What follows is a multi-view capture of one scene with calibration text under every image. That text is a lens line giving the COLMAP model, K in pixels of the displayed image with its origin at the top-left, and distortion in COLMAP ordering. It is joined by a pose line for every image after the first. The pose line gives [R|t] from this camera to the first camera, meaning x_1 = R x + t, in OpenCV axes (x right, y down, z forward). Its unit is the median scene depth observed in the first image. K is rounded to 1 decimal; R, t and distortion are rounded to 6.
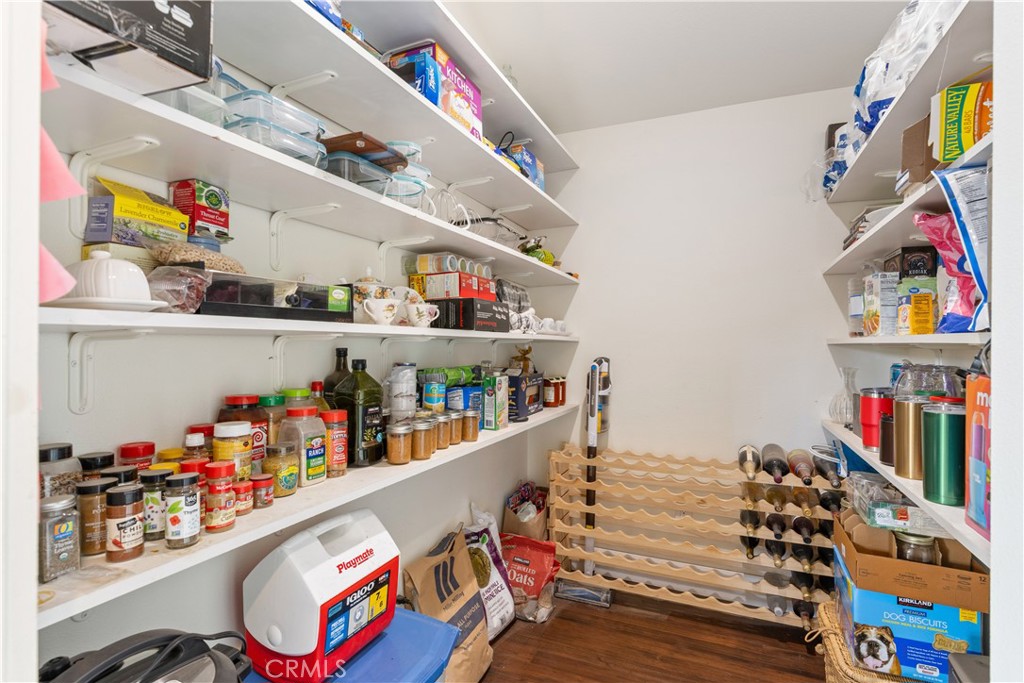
lens RADIAL K [[489.4, 0, 518.3], [0, 489.4, 340.2], [0, 0, 1]] dist [-0.000732, -0.000435]
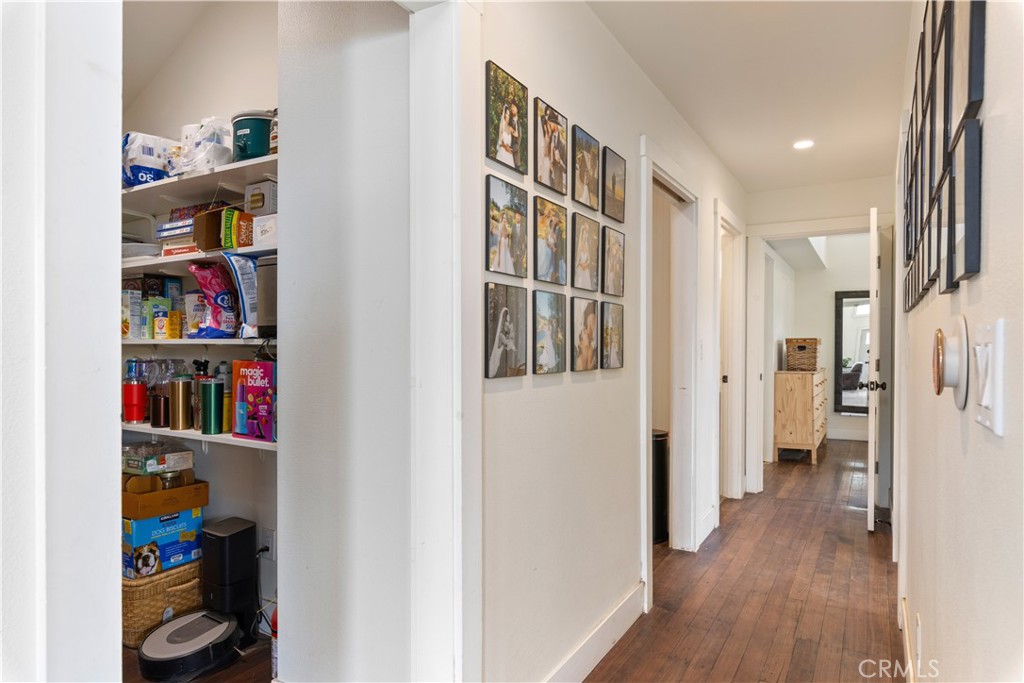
lens RADIAL K [[614.0, 0, 515.7], [0, 614.0, 348.9], [0, 0, 1]] dist [0.004975, -0.000628]
pose [[0.119792, -0.007880, 0.992768, -0.911561], [-0.008004, 0.999928, 0.008902, -0.003608], [-0.992767, -0.009013, 0.119720, -0.268046]]
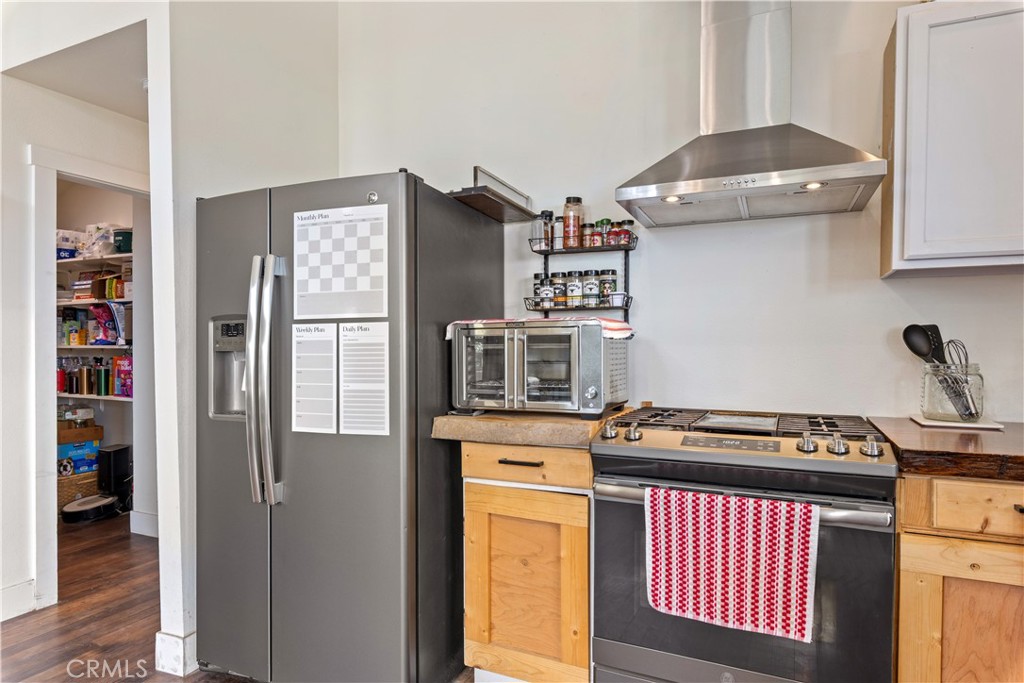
lens RADIAL K [[589.4, 0, 511.3], [0, 589.4, 349.2], [0, 0, 1]] dist [0.000215, 0.001351]
pose [[0.016401, -0.007125, 0.999840, -2.338036], [-0.004925, 0.999962, 0.007207, -0.022018], [-0.999853, -0.005043, 0.016365, -1.393250]]
